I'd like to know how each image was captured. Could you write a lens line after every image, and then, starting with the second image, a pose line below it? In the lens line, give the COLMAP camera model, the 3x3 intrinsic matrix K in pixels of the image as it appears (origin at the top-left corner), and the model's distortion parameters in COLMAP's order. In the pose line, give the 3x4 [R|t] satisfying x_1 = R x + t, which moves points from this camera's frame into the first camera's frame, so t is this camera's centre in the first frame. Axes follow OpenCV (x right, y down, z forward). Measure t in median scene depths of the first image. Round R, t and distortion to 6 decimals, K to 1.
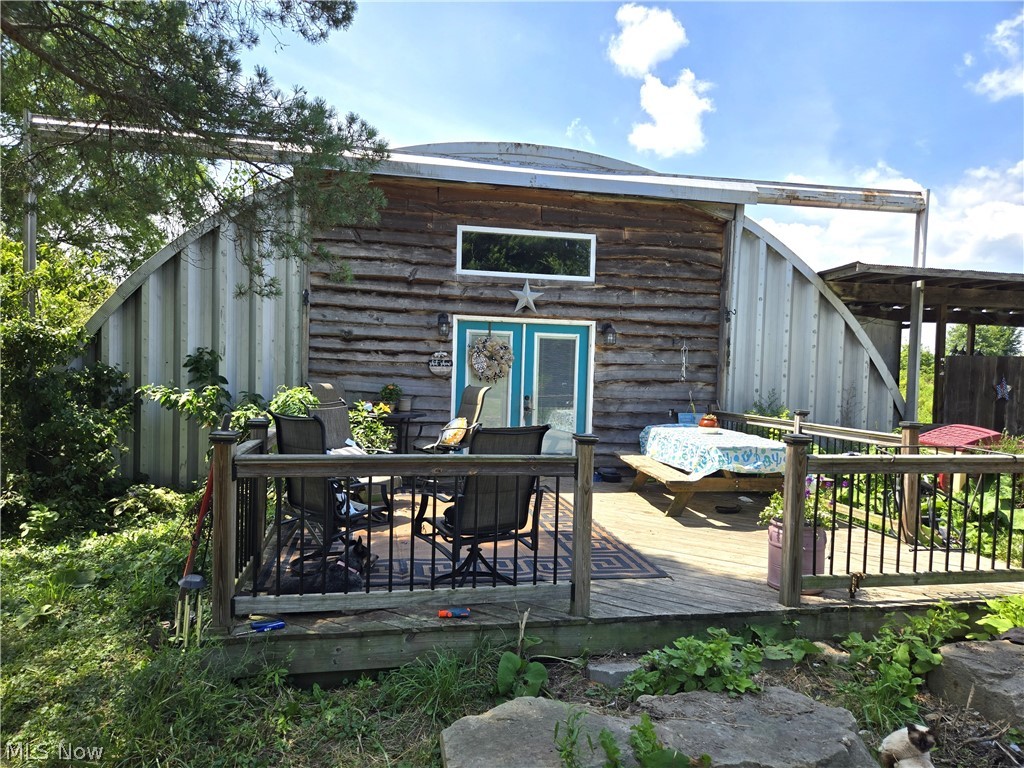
lens RADIAL K [[685.7, 0, 509.8], [0, 685.7, 389.2], [0, 0, 1]] dist [0.065102, -0.056081]
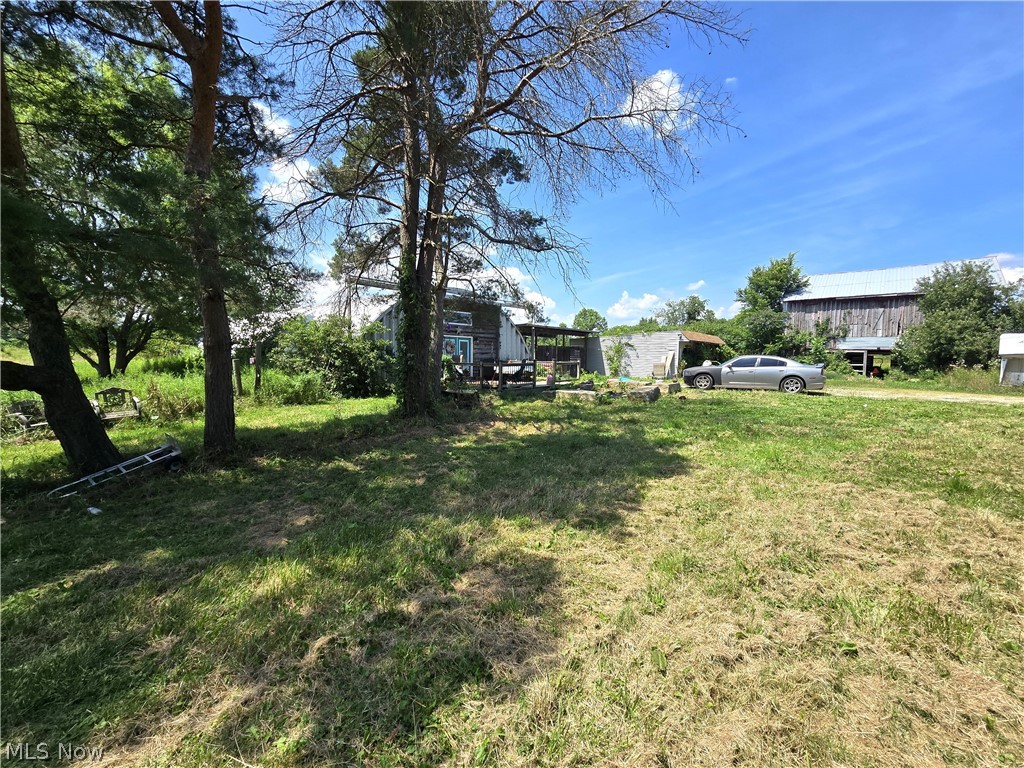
lens RADIAL K [[422.9, 0, 516.2], [0, 422.9, 381.7], [0, 0, 1]] dist [0.000988, 0.000784]
pose [[0.765540, -0.062725, 0.640324, -1.152357], [0.028693, 0.997575, 0.063416, 0.003511], [-0.642748, -0.030175, 0.765483, -0.873862]]
